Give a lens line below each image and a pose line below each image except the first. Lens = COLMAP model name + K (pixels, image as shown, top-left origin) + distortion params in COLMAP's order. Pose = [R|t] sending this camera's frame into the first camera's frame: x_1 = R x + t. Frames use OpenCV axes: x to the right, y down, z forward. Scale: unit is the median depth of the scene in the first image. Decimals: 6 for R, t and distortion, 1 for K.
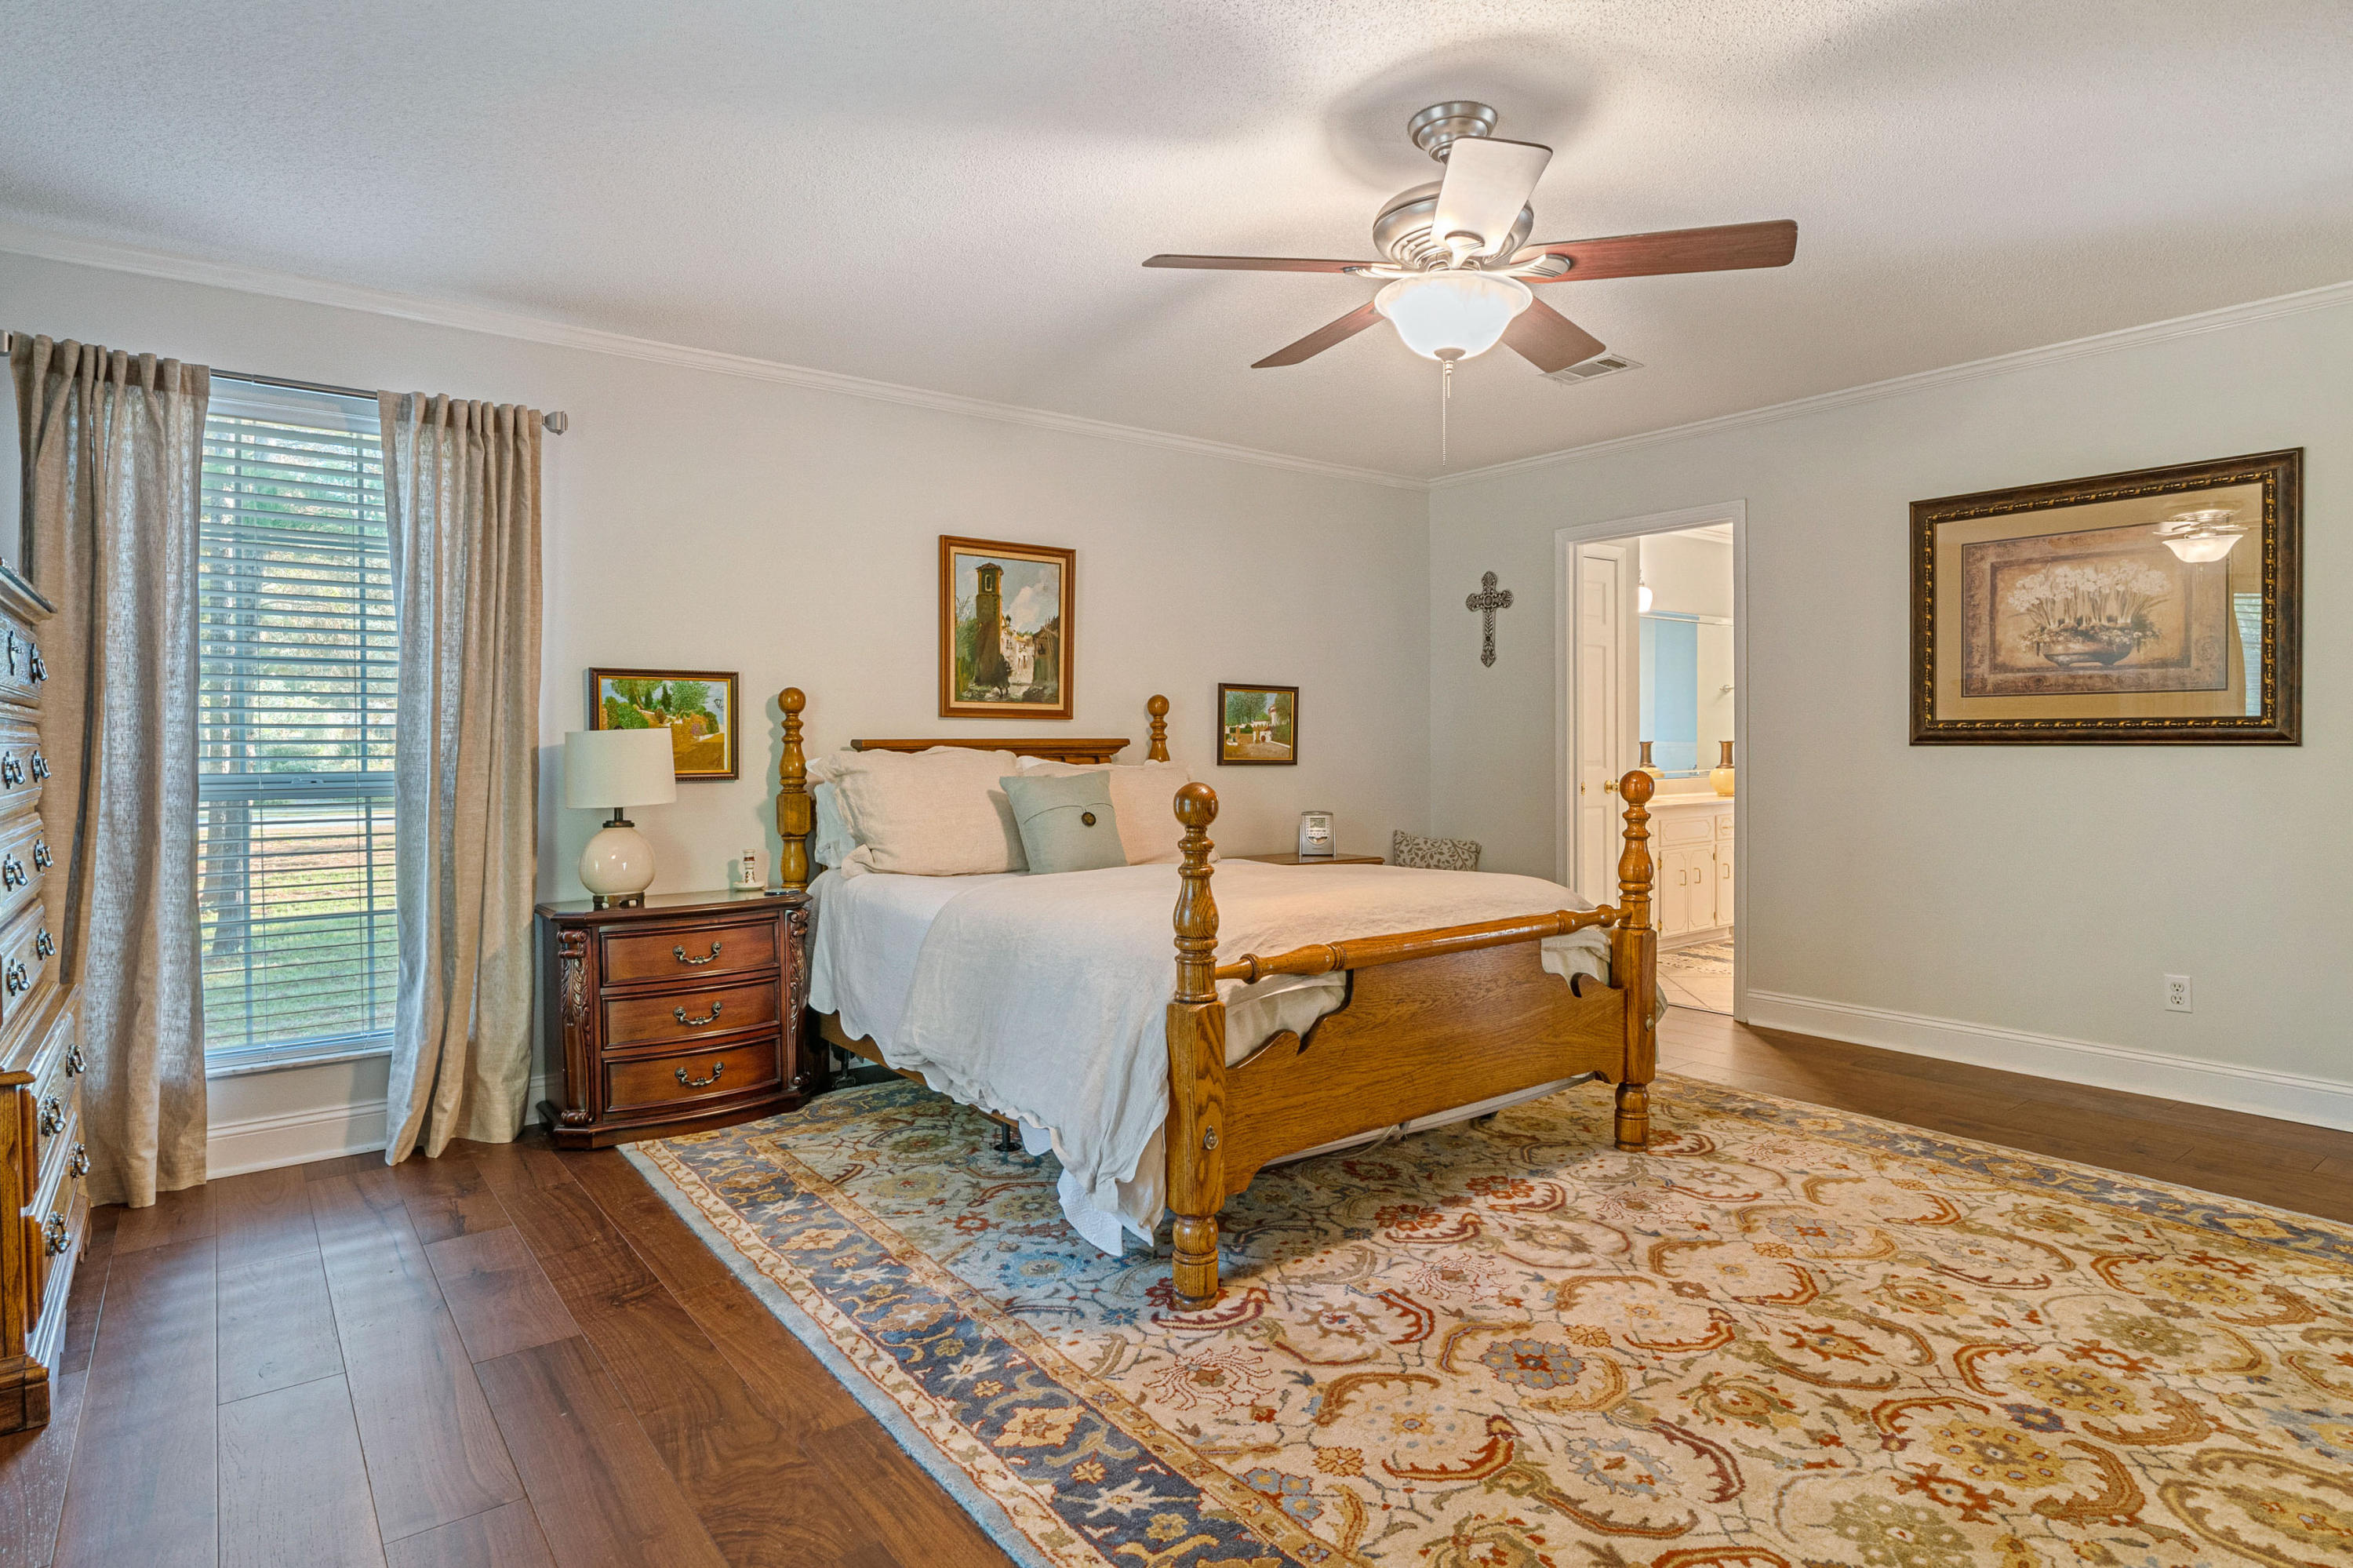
lens RADIAL K [[1259.7, 0, 1211.9], [0, 1259.7, 752.7], [0, 0, 1]] dist [-0.002339, -0.003122]
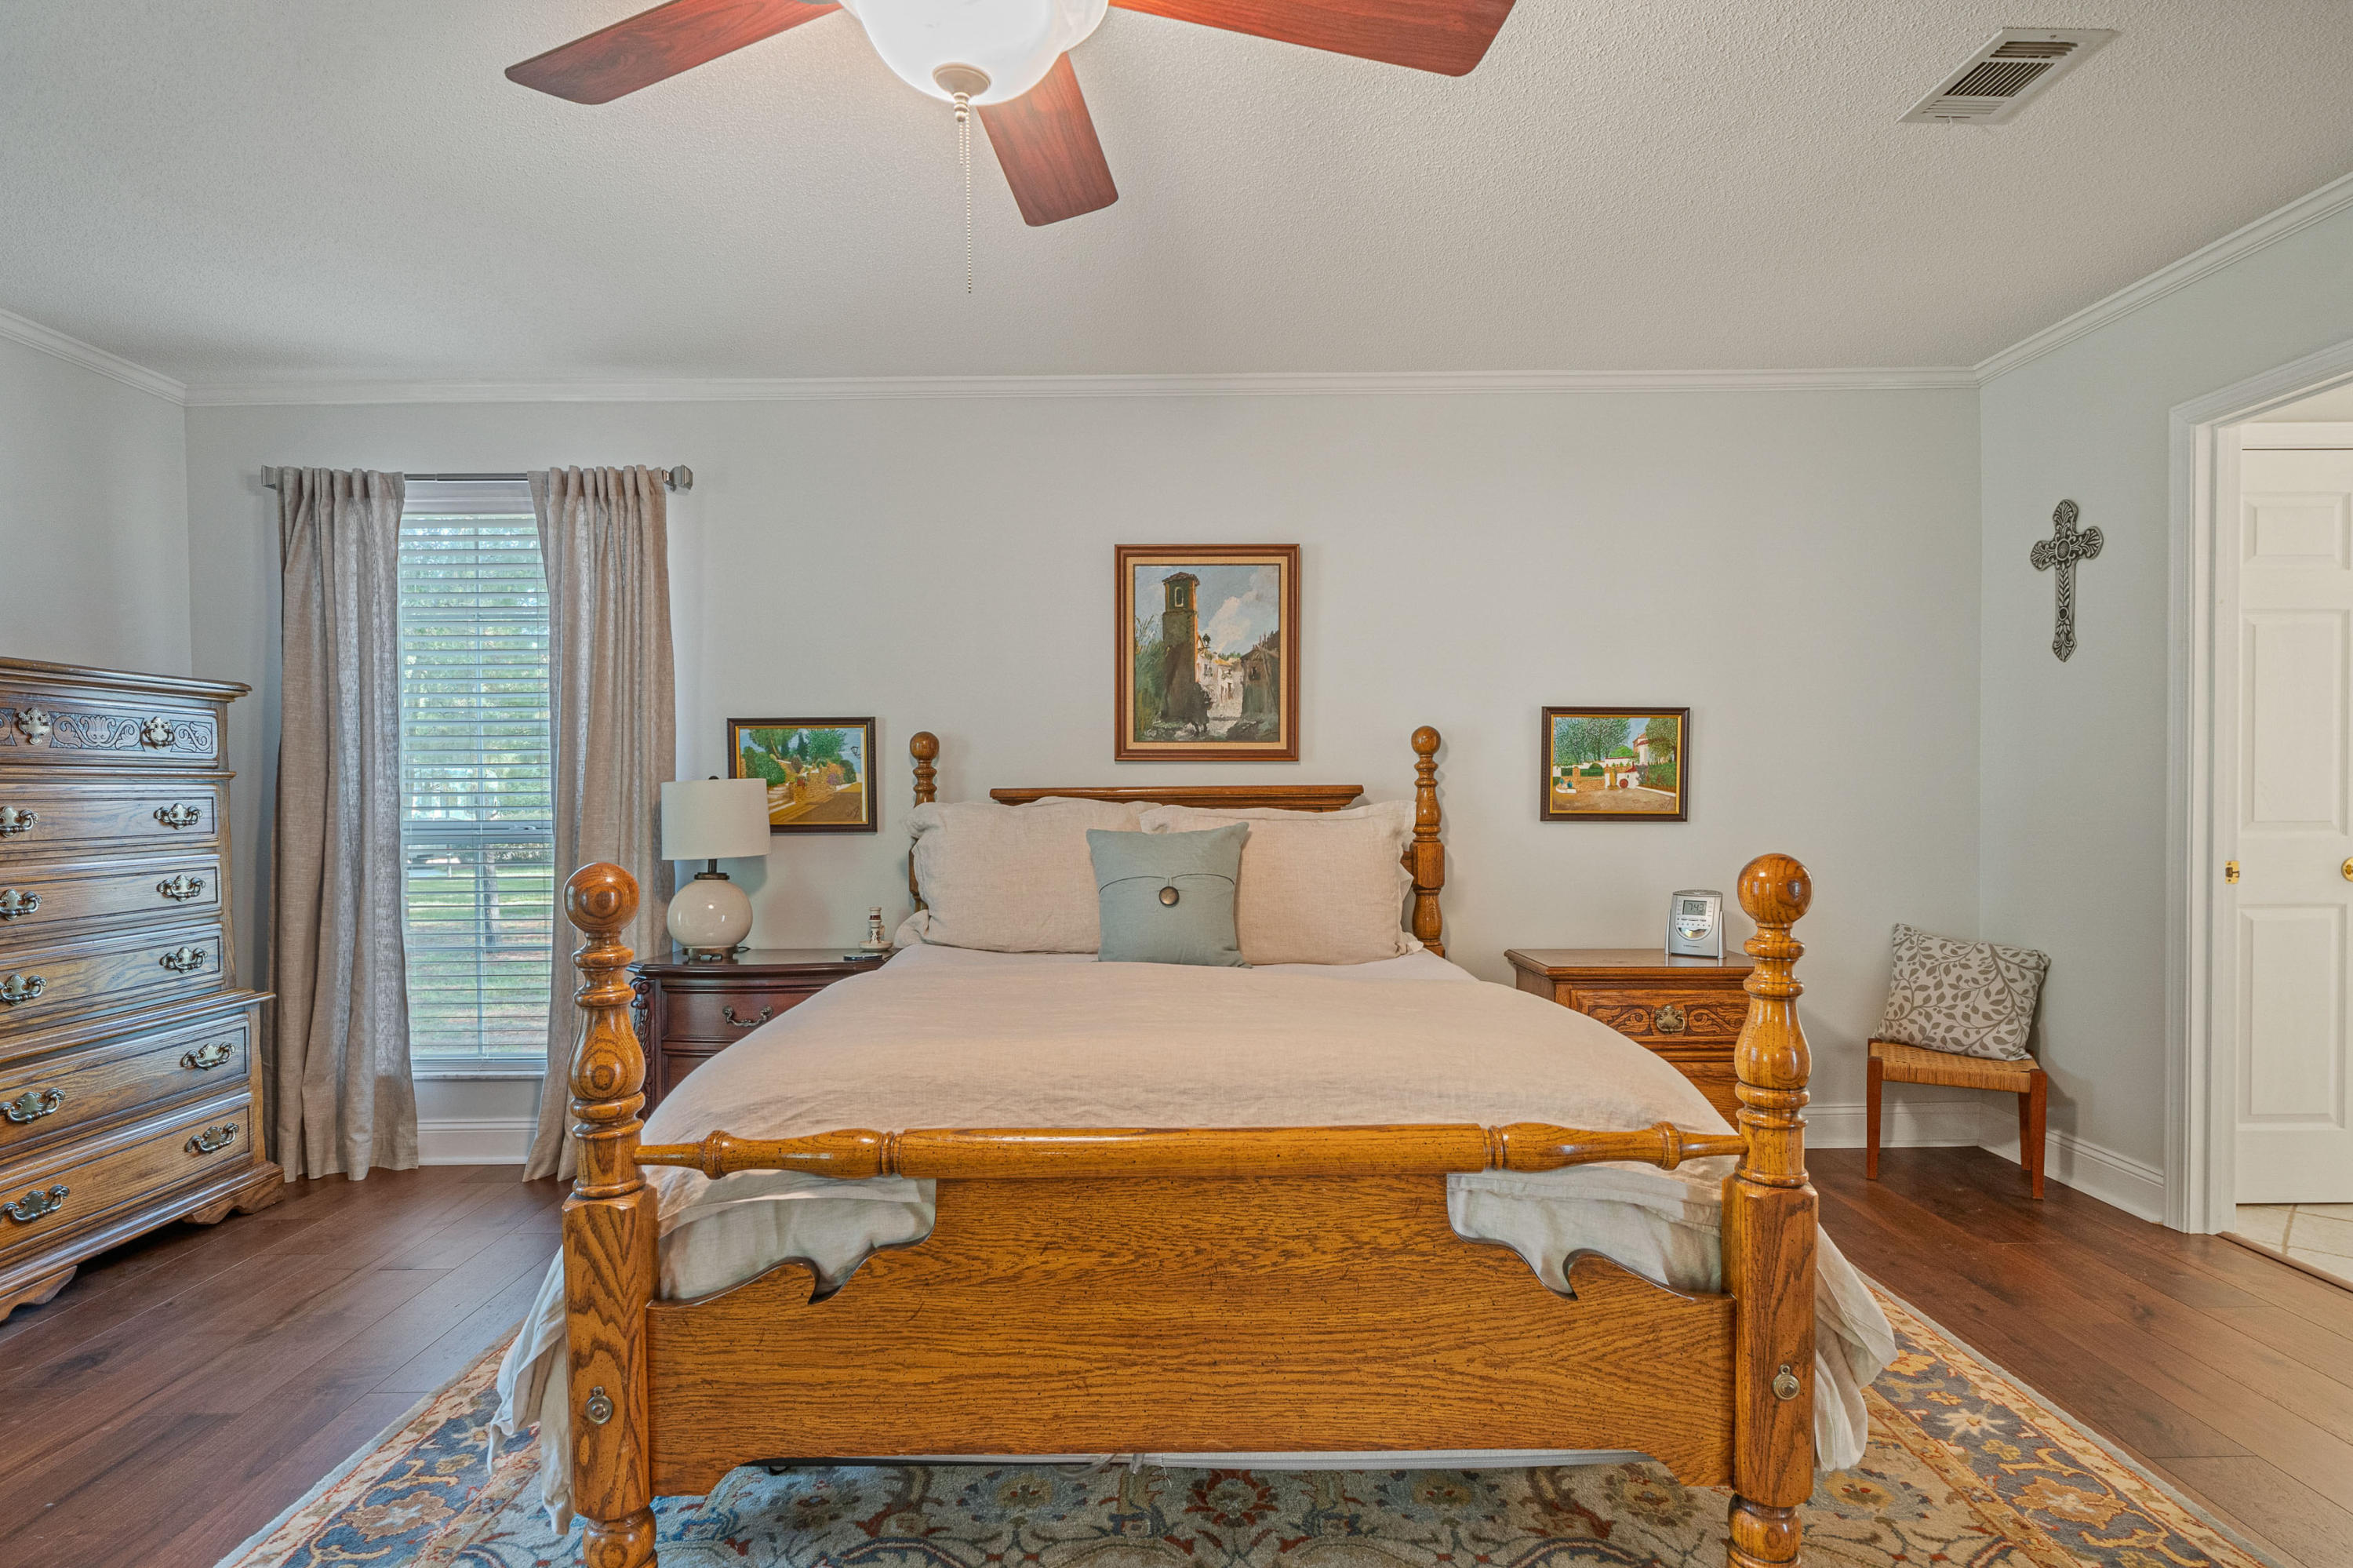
lens RADIAL K [[1259.7, 0, 1188.0], [0, 1259.7, 812.3], [0, 0, 1]] dist [-0.002339, -0.003122]
pose [[0.786649, 0.010381, -0.617313, 0.410728], [-0.000472, 0.999868, 0.016214, -0.009109], [0.617400, -0.012463, 0.786551, 0.432660]]
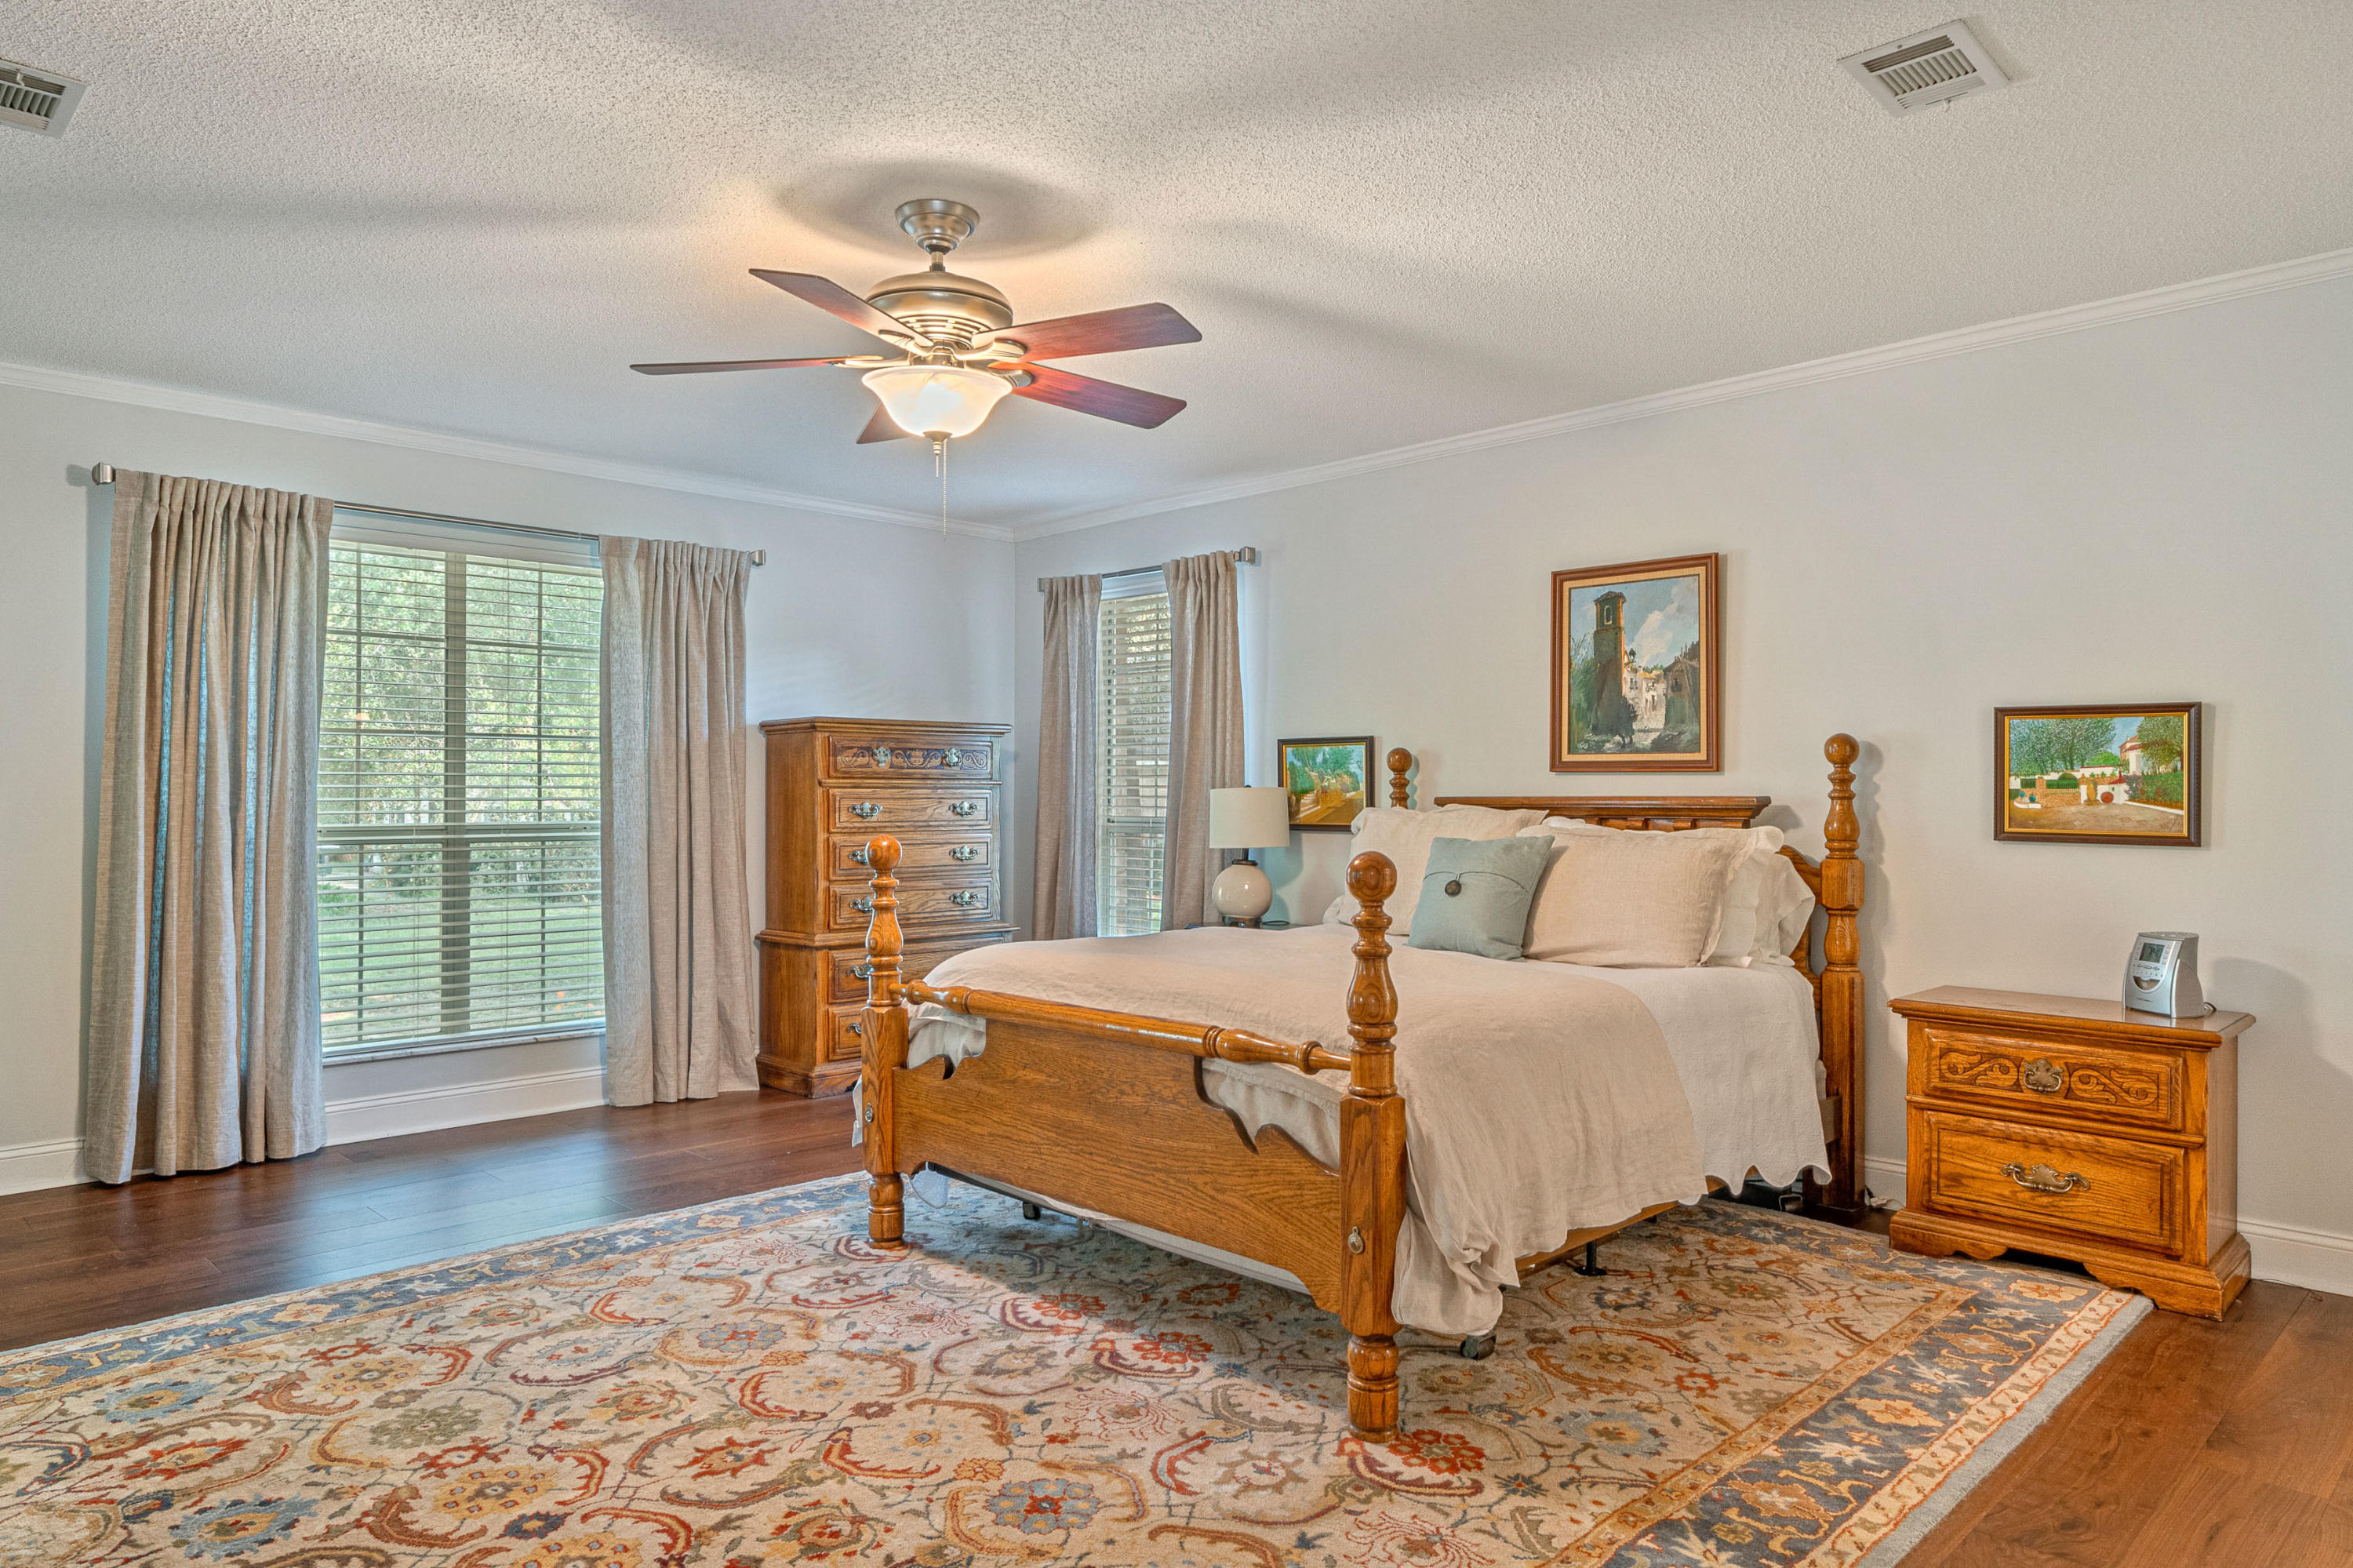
lens RADIAL K [[1499.4, 0, 1160.5], [0, 1499.4, 768.8], [0, 0, 1]] dist [0.004123, -0.003591]
pose [[0.095433, -0.012437, -0.995358, 0.989491], [-0.008742, 0.999873, -0.013332, -0.016497], [0.995397, 0.009973, 0.095313, 0.731622]]
